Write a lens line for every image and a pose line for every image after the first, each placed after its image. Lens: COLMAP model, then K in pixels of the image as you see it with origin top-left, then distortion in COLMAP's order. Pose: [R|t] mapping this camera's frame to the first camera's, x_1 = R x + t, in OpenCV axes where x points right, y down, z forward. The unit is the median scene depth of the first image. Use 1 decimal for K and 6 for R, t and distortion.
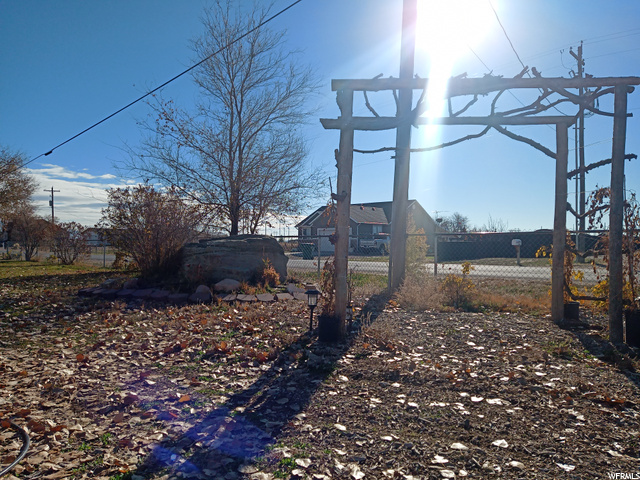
lens RADIAL K [[472.0, 0, 317.8], [0, 472.0, 240.2], [0, 0, 1]] dist [0.045327, -0.031689]
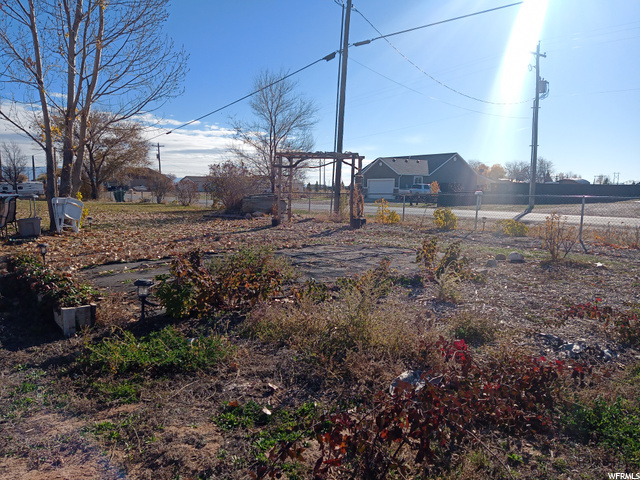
lens RADIAL K [[472.0, 0, 321.7], [0, 472.0, 238.9], [0, 0, 1]] dist [0.045327, -0.031689]
pose [[0.986696, 0.021290, -0.161174, 0.295022], [-0.003040, 0.993631, 0.112642, -0.031278], [0.162546, -0.110654, 0.980477, -0.768918]]
